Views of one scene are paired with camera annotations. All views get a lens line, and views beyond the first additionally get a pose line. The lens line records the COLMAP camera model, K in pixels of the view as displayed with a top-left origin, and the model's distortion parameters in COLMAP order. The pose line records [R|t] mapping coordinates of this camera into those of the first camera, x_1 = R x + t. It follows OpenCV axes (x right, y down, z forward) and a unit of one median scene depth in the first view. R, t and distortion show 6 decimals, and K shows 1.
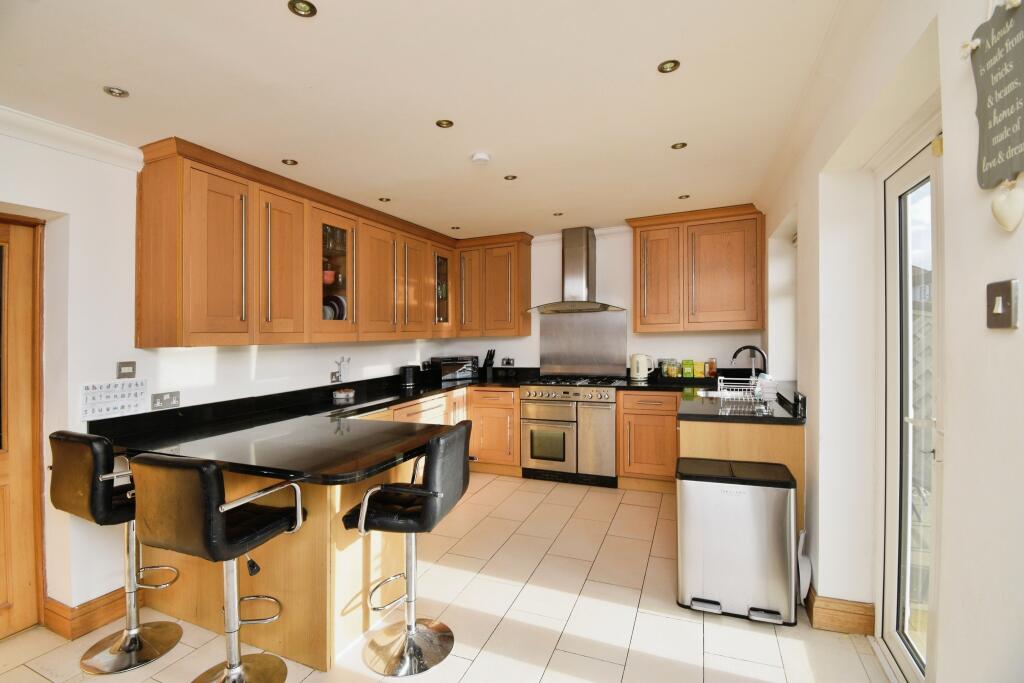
lens RADIAL K [[456.9, 0, 512.0], [0, 456.9, 341.5], [0, 0, 1]] dist [-0.000969, -0.000123]
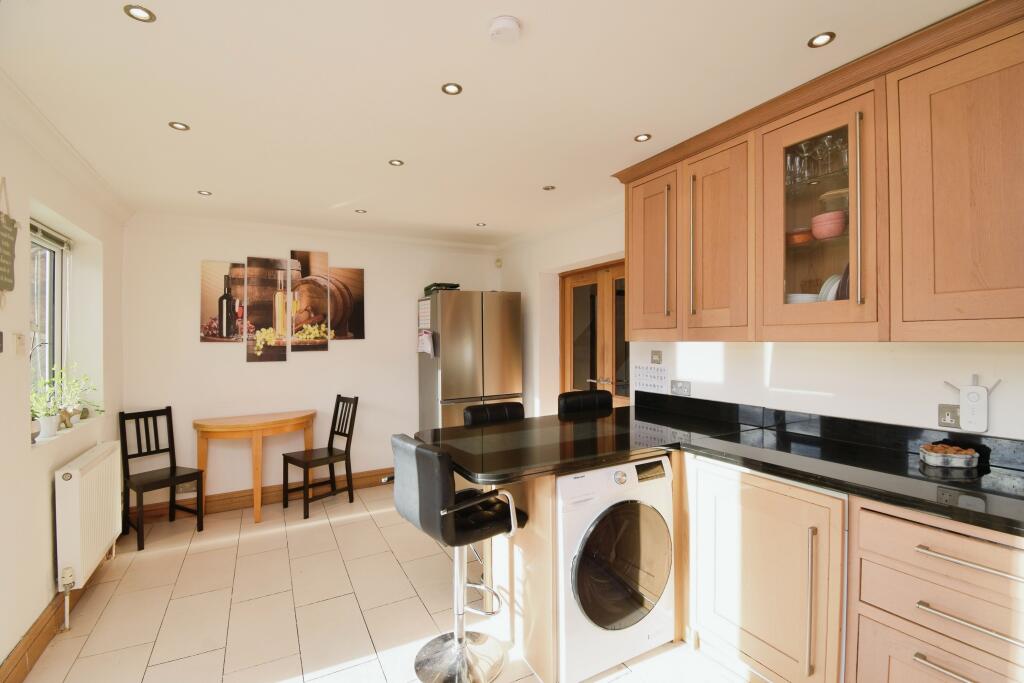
lens RADIAL K [[456.9, 0, 512.0], [0, 456.9, 341.5], [0, 0, 1]] dist [-0.000969, -0.000123]
pose [[-0.626462, 0.010849, -0.779377, 0.270239], [-0.010605, 0.999692, 0.022440, -0.004663], [0.779380, 0.022323, -0.626153, 0.978304]]
